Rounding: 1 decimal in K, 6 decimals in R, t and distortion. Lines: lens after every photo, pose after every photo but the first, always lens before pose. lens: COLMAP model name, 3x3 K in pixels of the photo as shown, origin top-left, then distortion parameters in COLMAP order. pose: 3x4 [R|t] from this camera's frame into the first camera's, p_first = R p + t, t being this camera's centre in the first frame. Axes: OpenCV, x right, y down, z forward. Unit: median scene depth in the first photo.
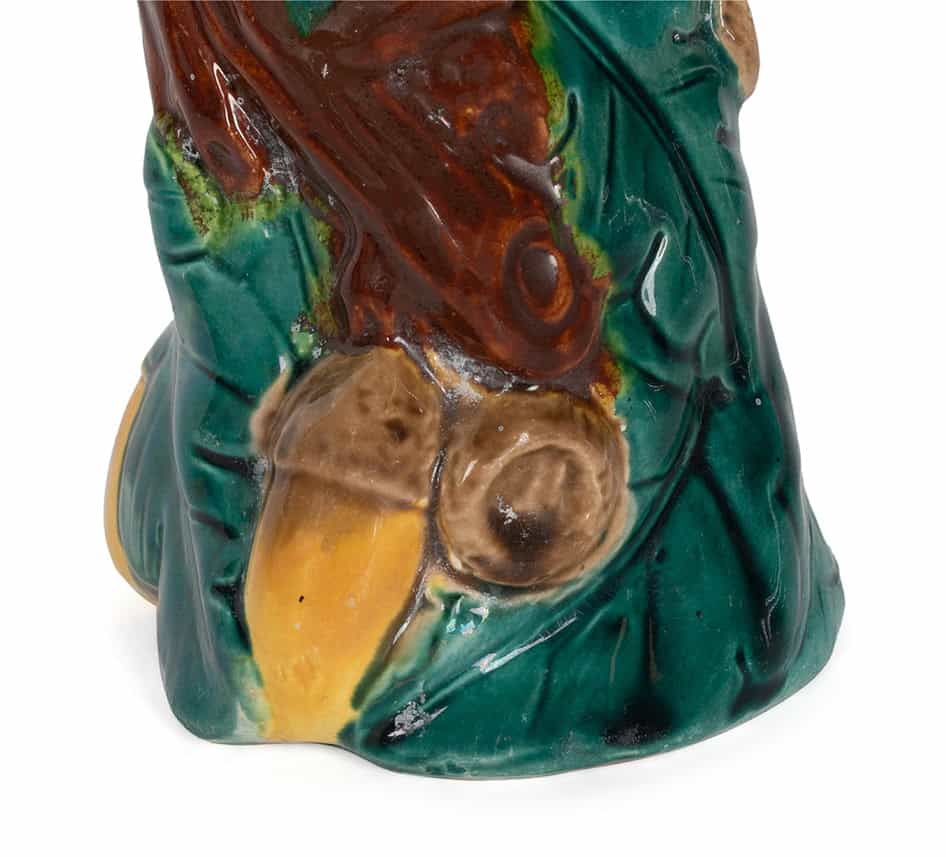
lens RADIAL K [[2952.7, 0, 473.0], [0, 2952.7, 428.5], [0, 0, 1]] dist [-0.032251, -0.082715]
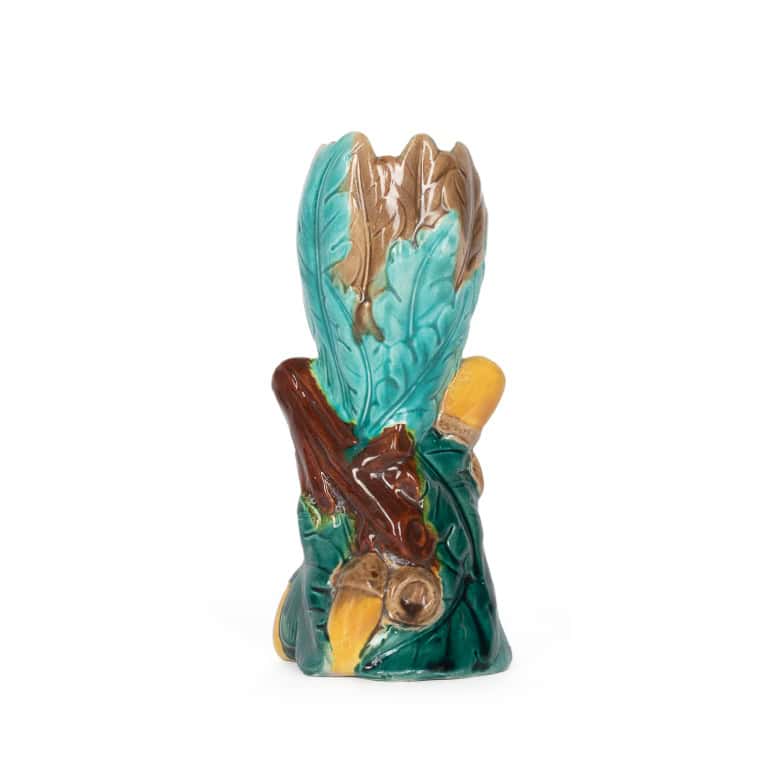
lens RADIAL K [[3302.4, 0, 389.5], [0, 3302.4, 389.5], [0, 0, 1]] dist [-0.038053, -0.657340]
pose [[0.999699, 0.021087, 0.012553, -0.059390], [-0.016265, 0.952372, -0.304505, 0.938377], [-0.018376, 0.304209, 0.952428, -2.647299]]
